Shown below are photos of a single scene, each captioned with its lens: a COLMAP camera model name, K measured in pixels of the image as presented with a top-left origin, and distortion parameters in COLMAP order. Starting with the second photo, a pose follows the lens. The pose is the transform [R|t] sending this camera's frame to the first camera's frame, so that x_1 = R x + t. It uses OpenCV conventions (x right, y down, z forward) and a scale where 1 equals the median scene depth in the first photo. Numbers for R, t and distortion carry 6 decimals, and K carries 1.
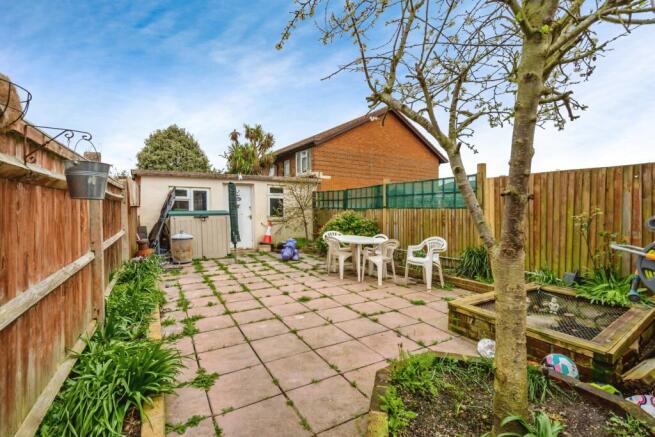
lens RADIAL K [[299.1, 0, 327.5], [0, 299.1, 218.5], [0, 0, 1]] dist [0.000951, 0.000542]
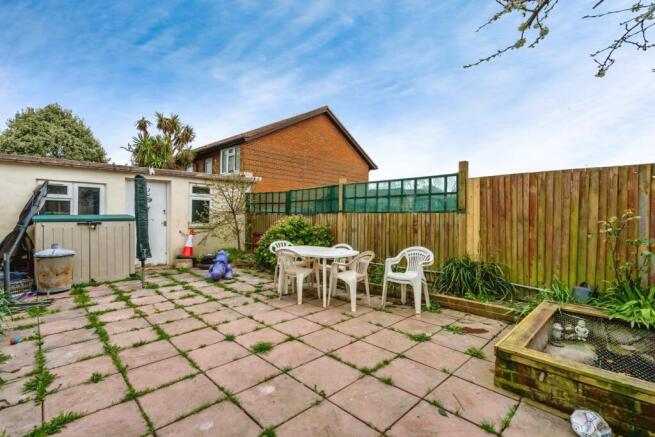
lens RADIAL K [[302.0, 0, 328.2], [0, 302.0, 208.4], [0, 0, 1]] dist [0.000995, 0.000154]
pose [[0.966487, 0.009472, 0.256540, -0.078387], [0.004082, 0.998626, -0.052250, -0.001607], [-0.256683, 0.051546, 0.965120, 0.212493]]
